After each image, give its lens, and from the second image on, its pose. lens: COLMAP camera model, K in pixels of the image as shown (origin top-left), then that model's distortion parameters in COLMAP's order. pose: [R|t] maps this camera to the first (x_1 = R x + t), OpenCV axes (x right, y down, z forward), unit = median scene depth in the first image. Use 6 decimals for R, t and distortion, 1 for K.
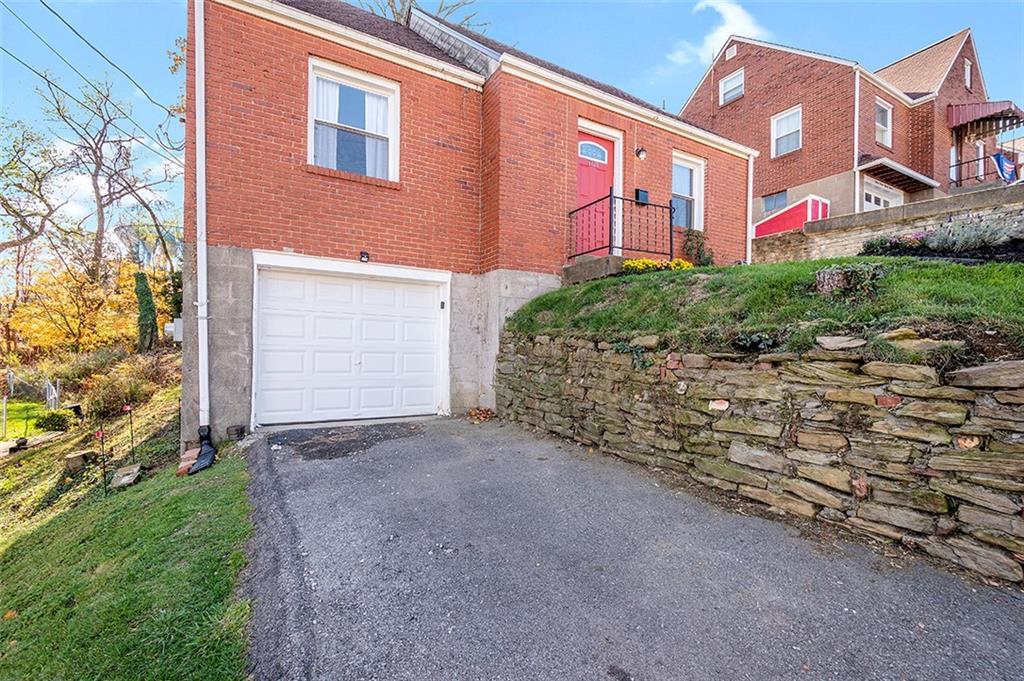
lens RADIAL K [[455.5, 0, 514.7], [0, 455.5, 345.3], [0, 0, 1]] dist [0.017747, -0.000273]
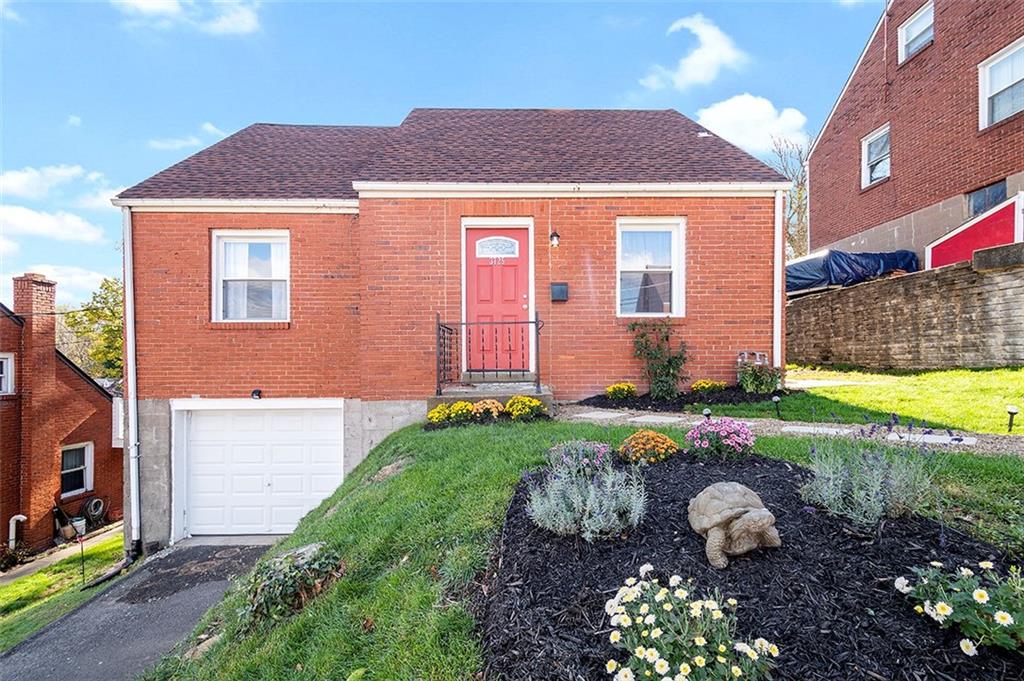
lens RADIAL K [[453.4, 0, 512.5], [0, 453.4, 364.1], [0, 0, 1]] dist [0.012248, -0.000108]
pose [[0.870489, -0.017451, -0.491879, 0.716837], [0.021142, 0.999775, 0.001944, -0.240623], [0.491734, -0.012091, 0.870662, 0.315450]]
